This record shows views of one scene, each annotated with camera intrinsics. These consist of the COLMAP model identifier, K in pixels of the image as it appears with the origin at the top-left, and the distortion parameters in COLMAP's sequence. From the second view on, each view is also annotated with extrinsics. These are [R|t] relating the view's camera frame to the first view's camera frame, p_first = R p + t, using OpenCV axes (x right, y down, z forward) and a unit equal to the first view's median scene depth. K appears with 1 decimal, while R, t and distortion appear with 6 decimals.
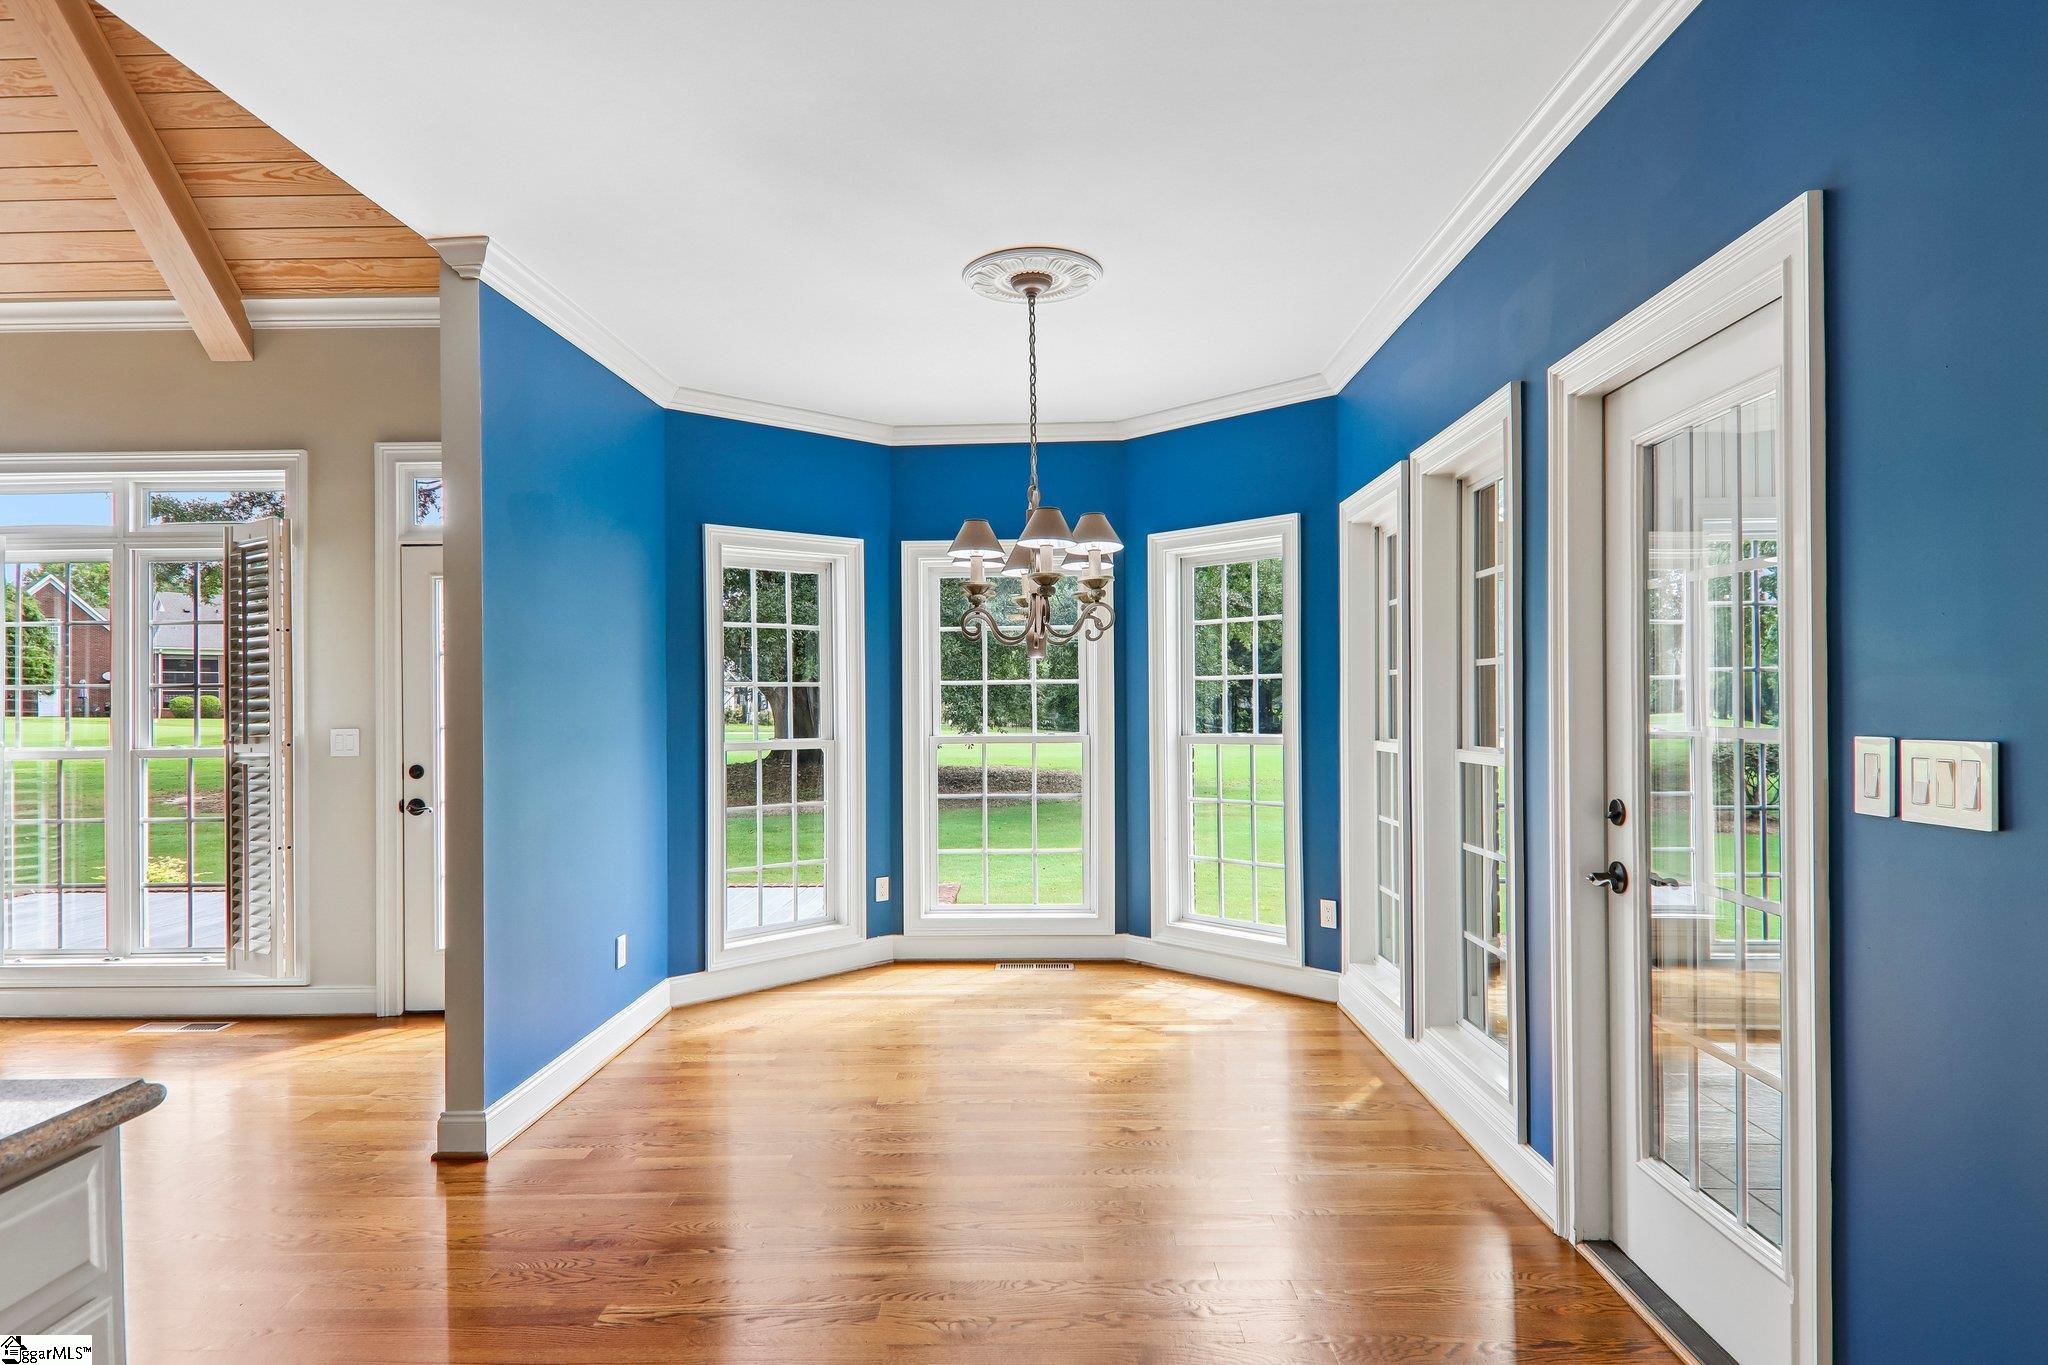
lens RADIAL K [[1145.4, 0, 1025.6], [0, 1145.4, 700.2], [0, 0, 1]] dist [0.032196, -0.023027]
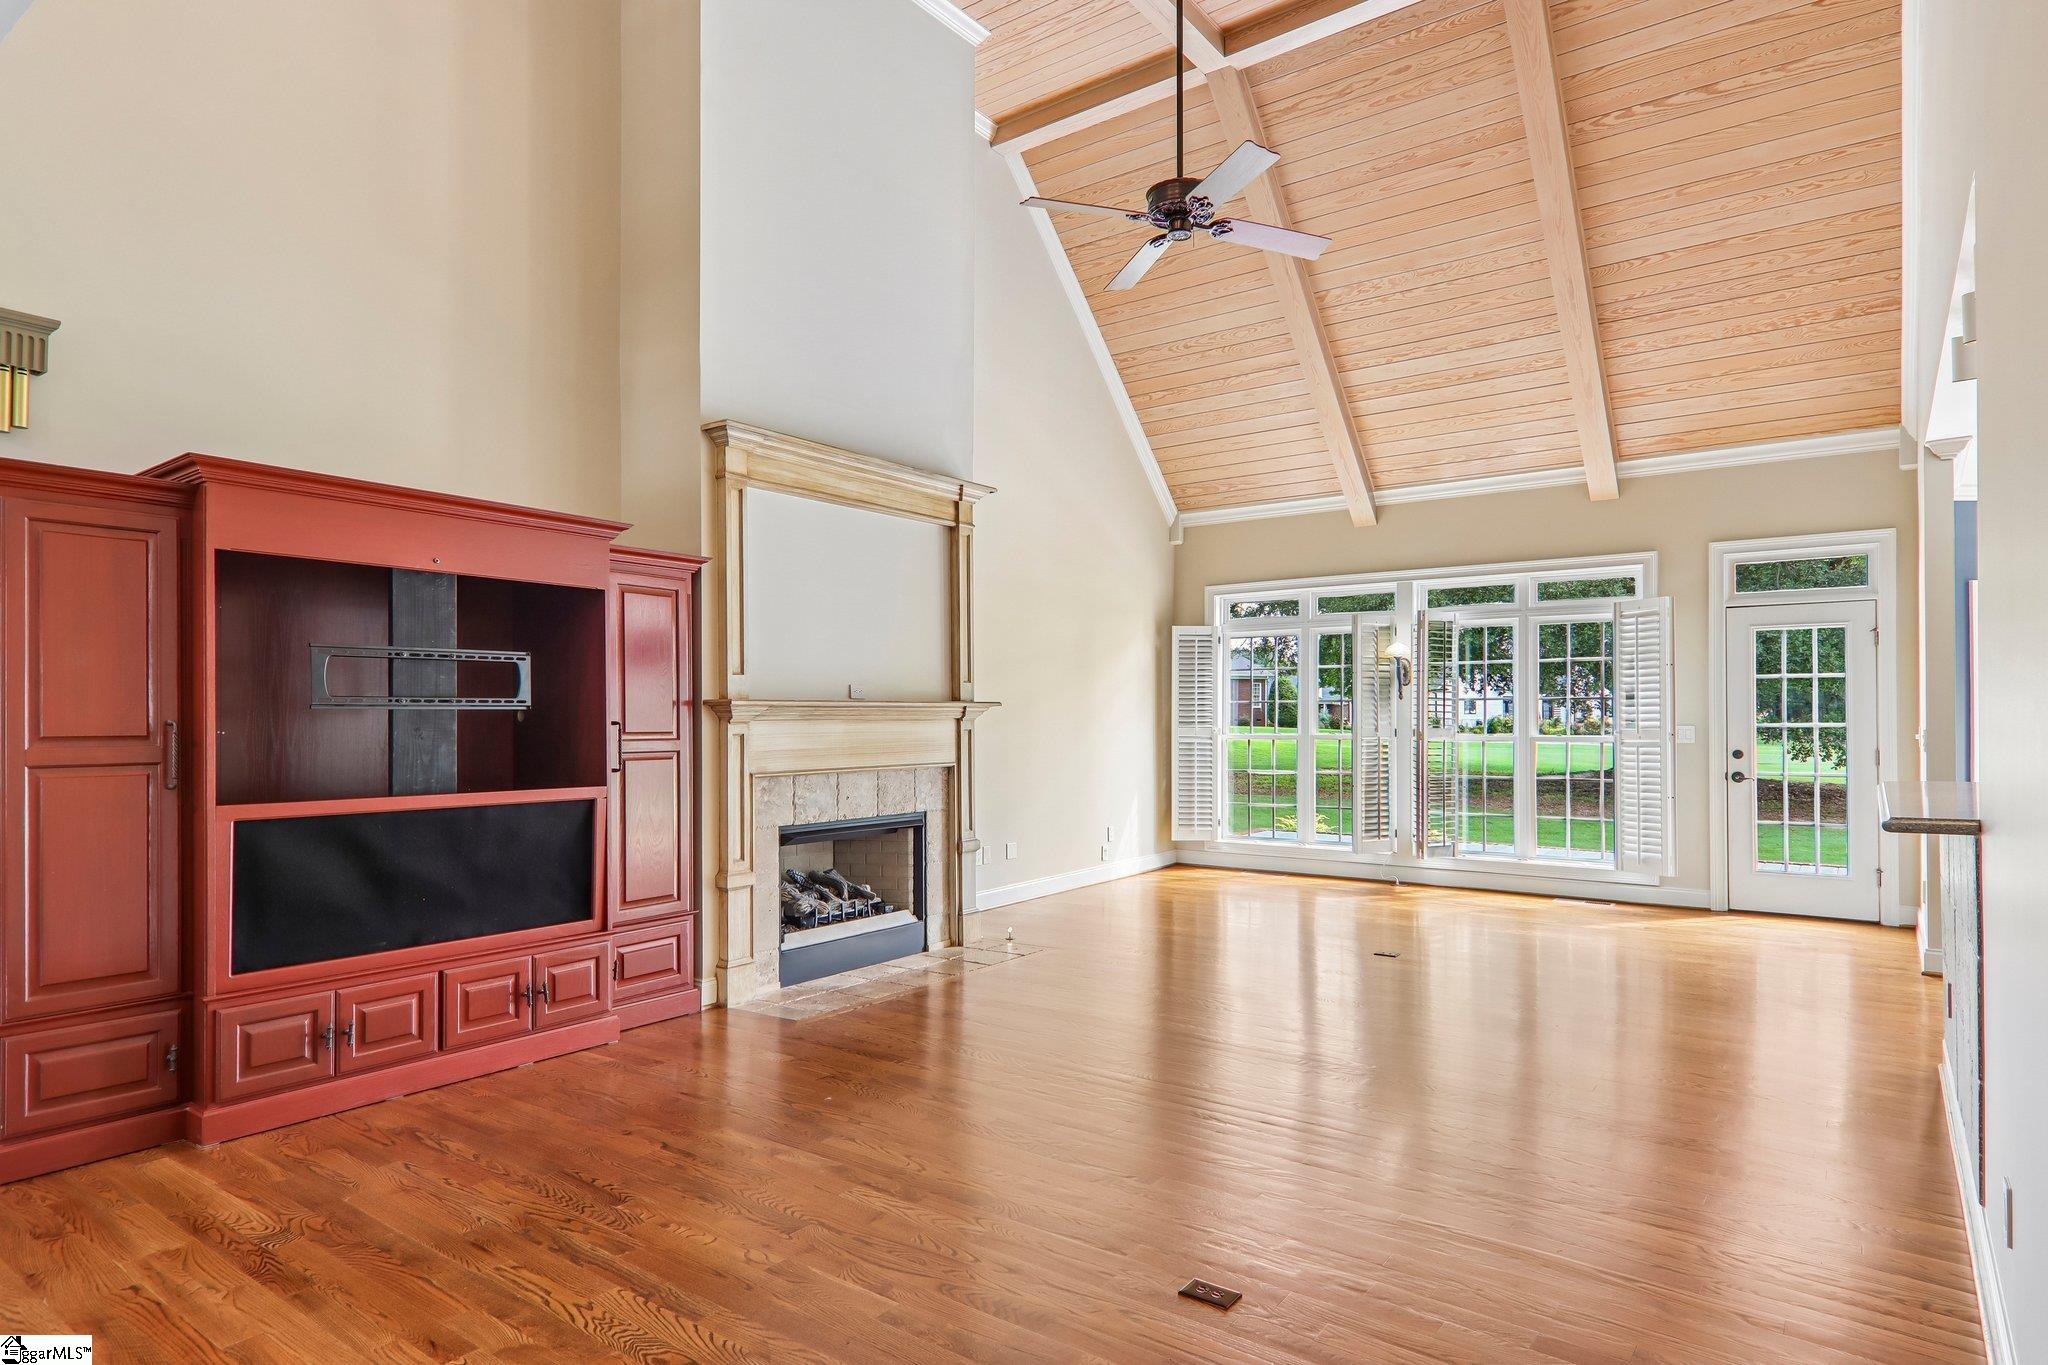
lens RADIAL K [[1145.4, 0, 1025.6], [0, 1145.4, 700.2], [0, 0, 1]] dist [0.032196, -0.023027]
pose [[0.816371, -0.000310, -0.577527, -0.408158], [-0.006229, 0.999937, -0.009343, 0.011552], [0.577494, 0.011224, 0.816318, -0.793566]]
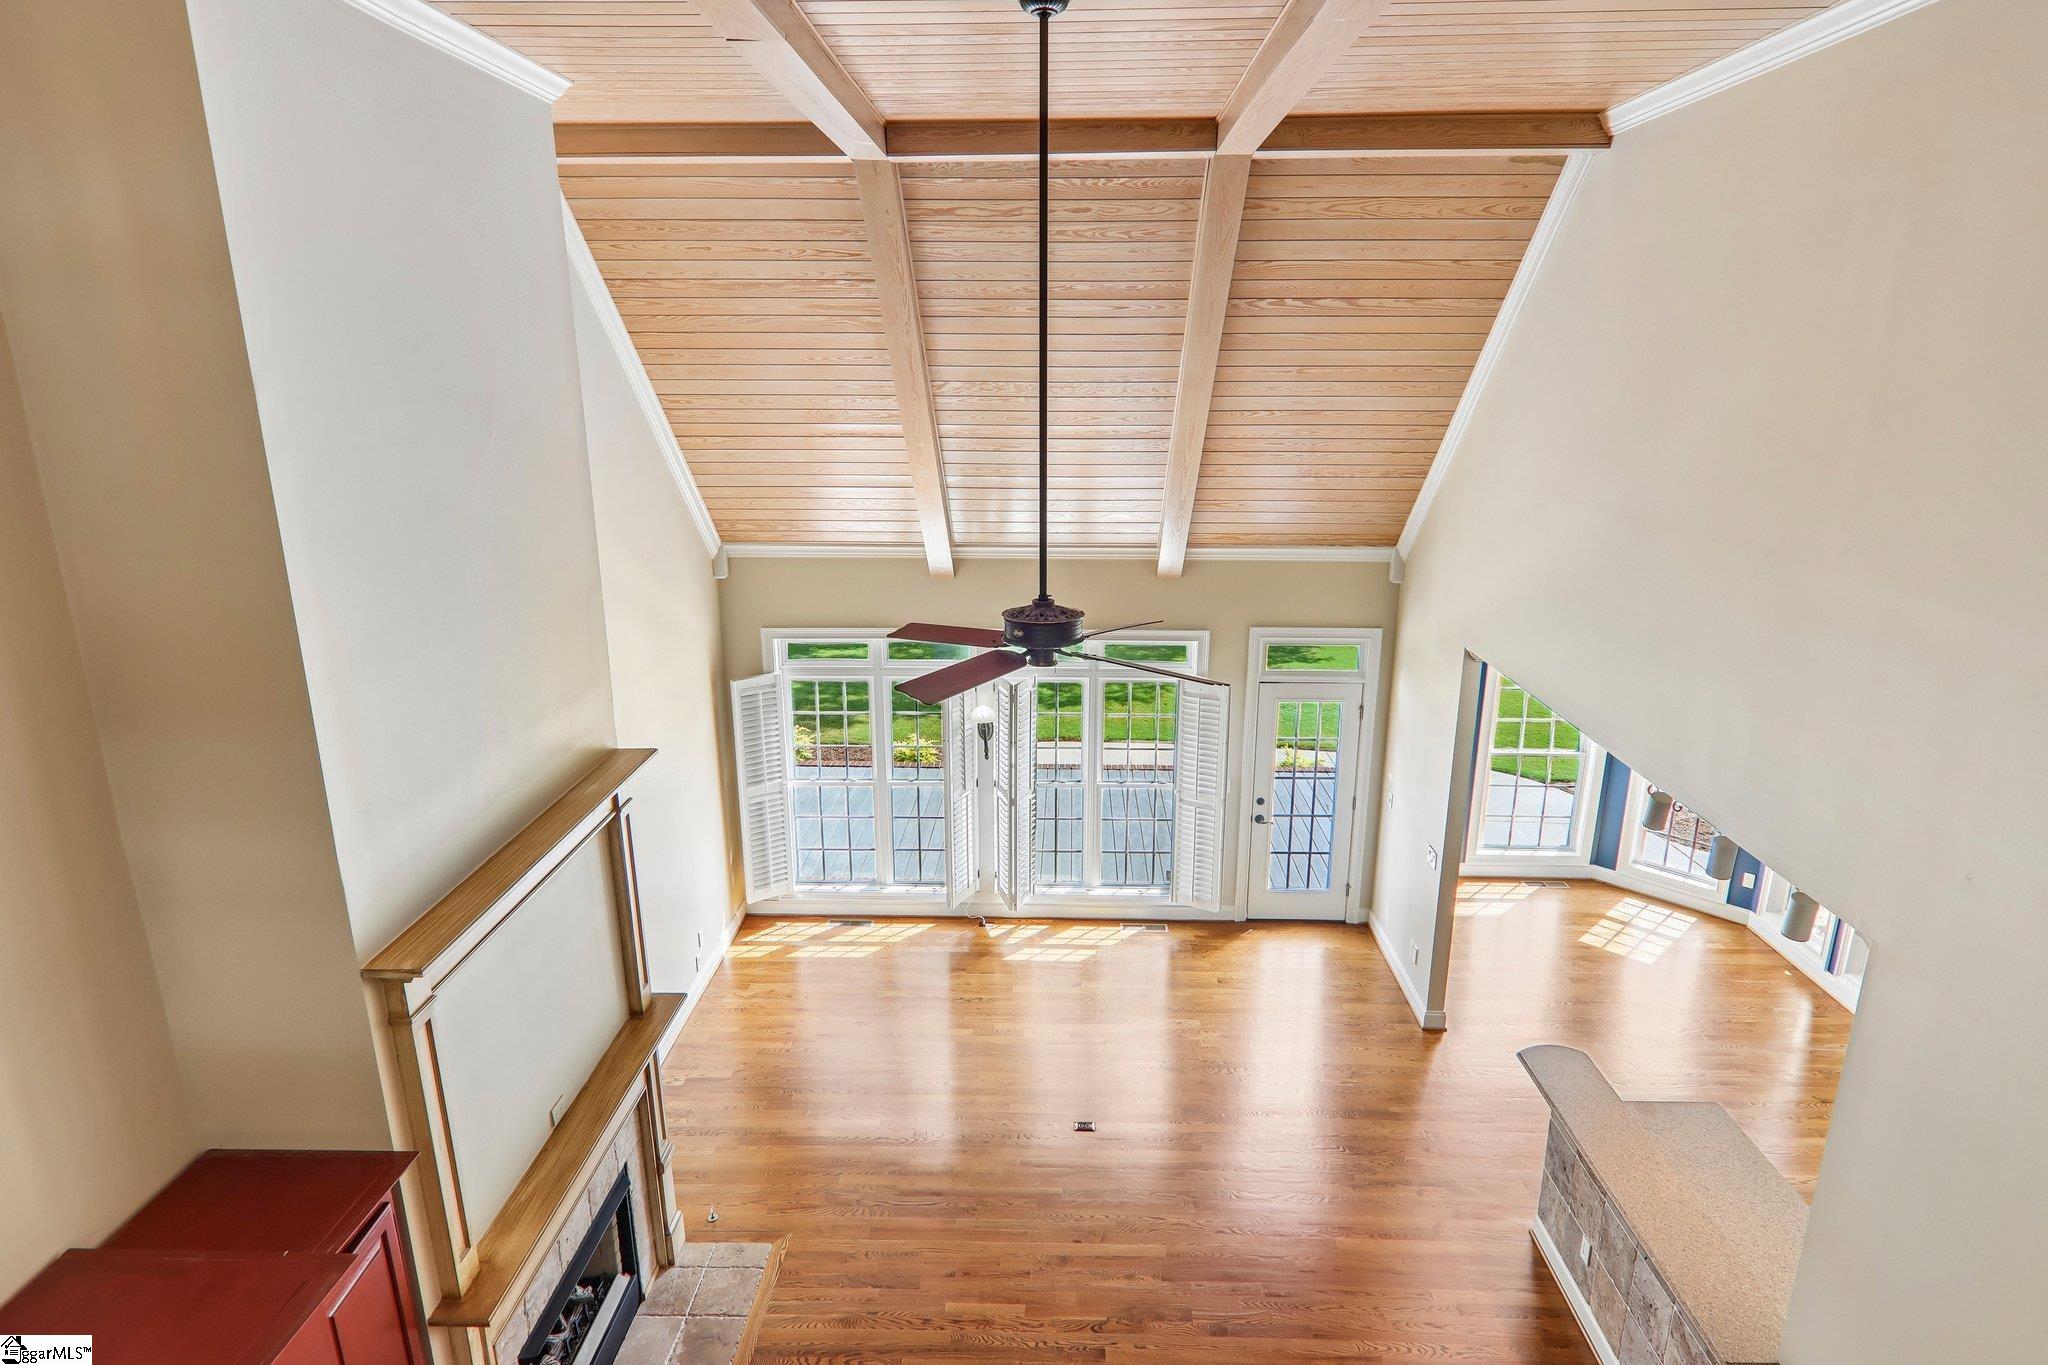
lens RADIAL K [[1134.3, 0, 1024.0], [0, 1134.3, 682.5], [0, 0, 1]] dist [0.000390, -0.000215]
pose [[0.999931, 0.009615, -0.006768, -0.887229], [-0.007347, 0.960317, 0.278814, -0.617393], [0.009181, -0.278745, 0.960321, -0.684669]]
